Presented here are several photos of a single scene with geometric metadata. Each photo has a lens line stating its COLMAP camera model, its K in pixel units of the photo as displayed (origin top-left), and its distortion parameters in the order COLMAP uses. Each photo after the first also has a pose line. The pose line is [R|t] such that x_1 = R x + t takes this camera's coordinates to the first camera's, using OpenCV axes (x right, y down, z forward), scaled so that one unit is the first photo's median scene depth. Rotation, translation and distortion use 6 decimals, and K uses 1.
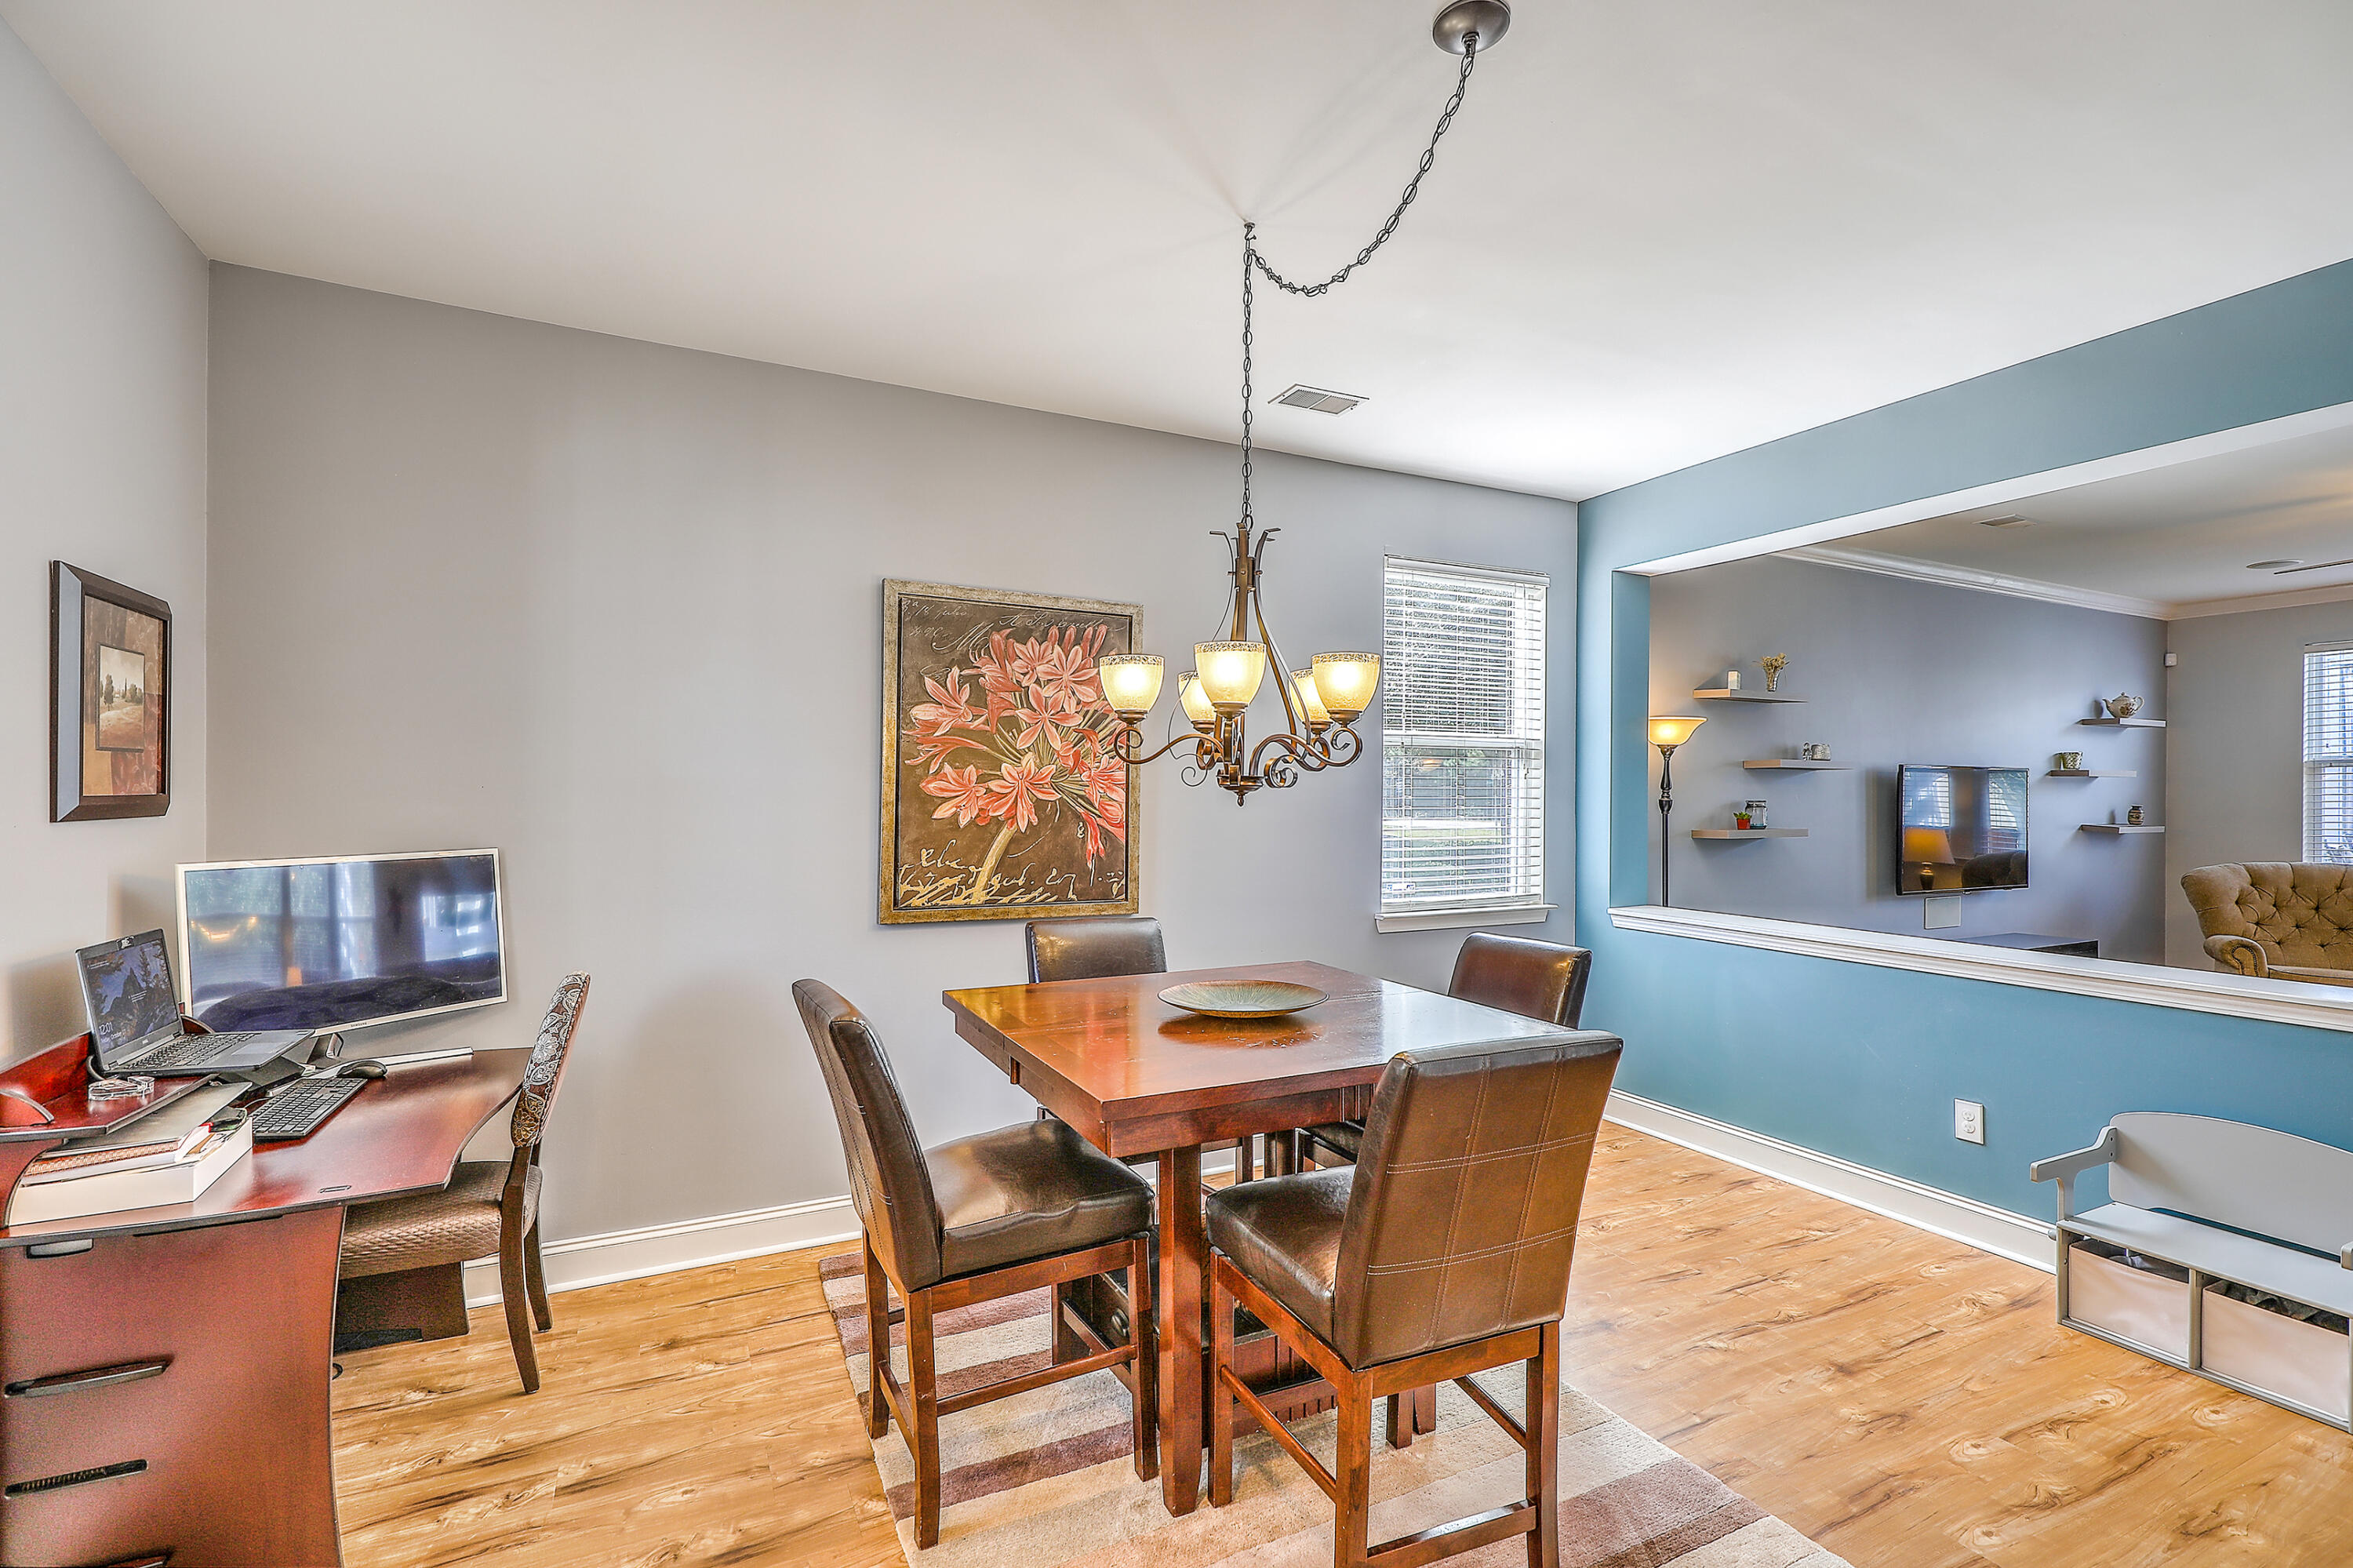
lens RADIAL K [[1065.1, 0, 1176.7], [0, 1065.1, 801.1], [0, 0, 1]] dist [-0.000110, -0.000395]
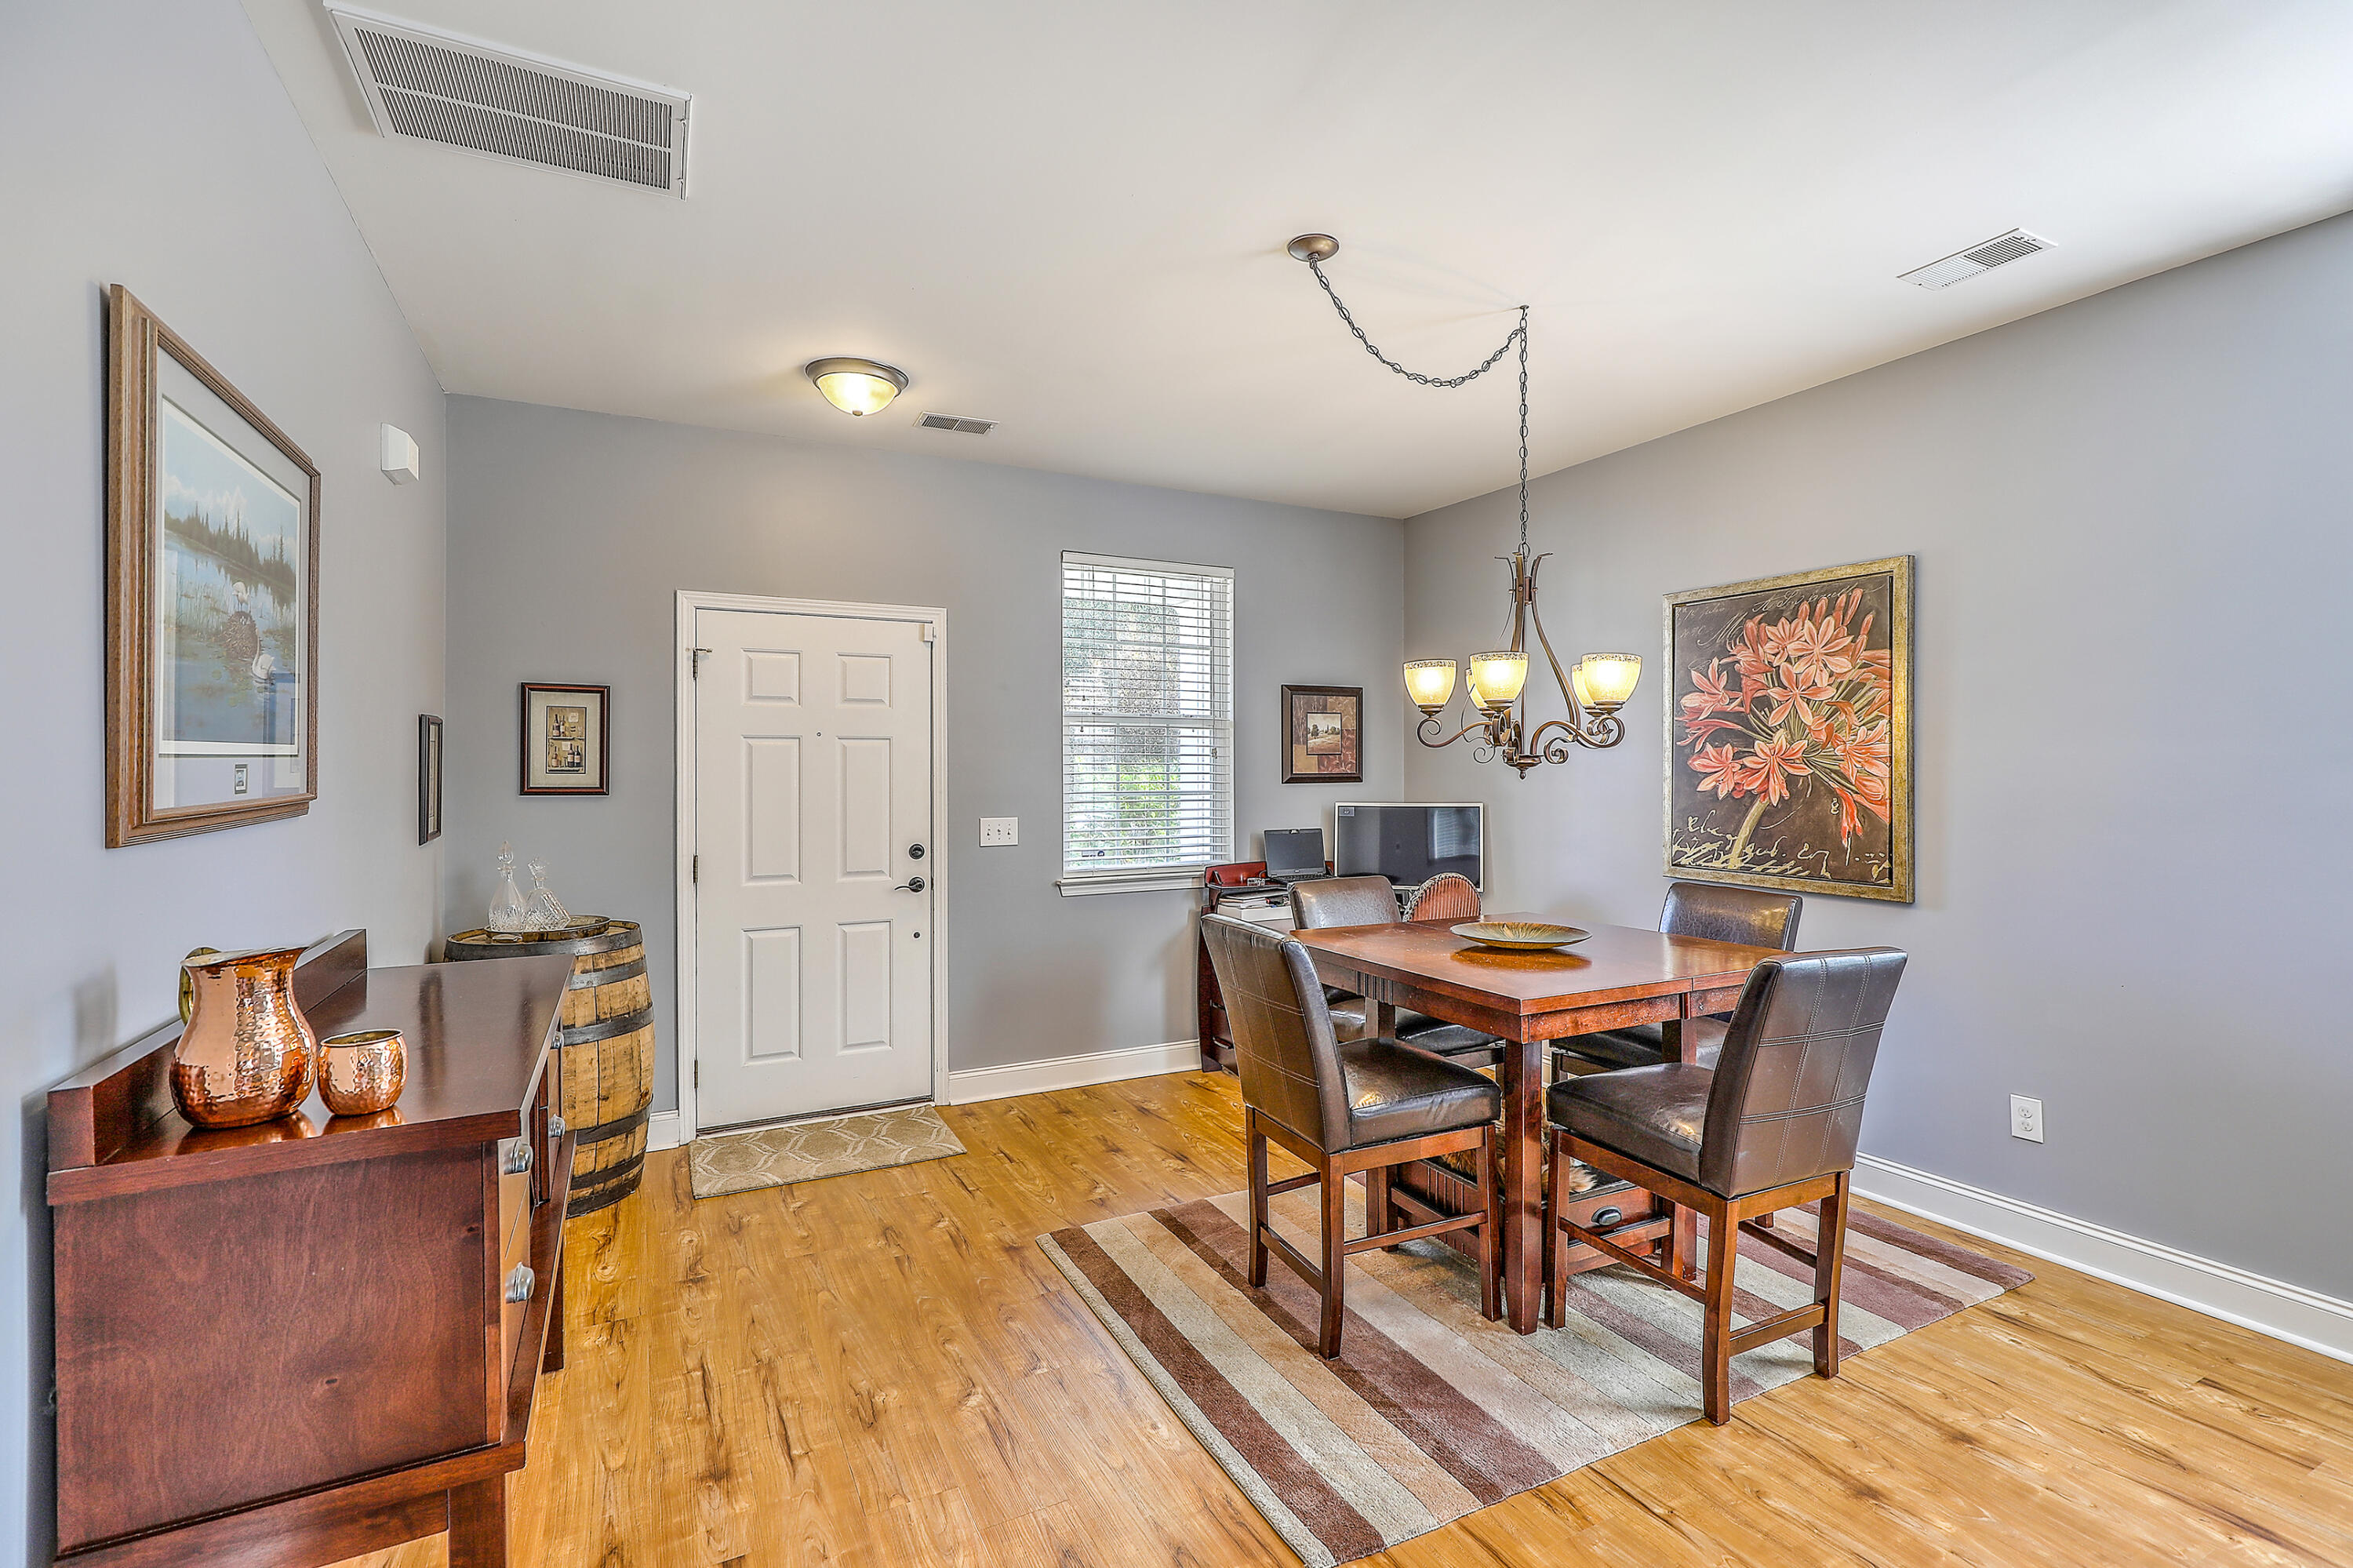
lens RADIAL K [[1065.1, 0, 1176.7], [0, 1065.1, 801.1], [0, 0, 1]] dist [-0.000110, -0.000395]
pose [[0.012735, 0.022893, -0.999657, 0.906162], [-0.002399, 0.999736, 0.022864, 0.001999], [0.999916, 0.002107, 0.012786, 0.404532]]
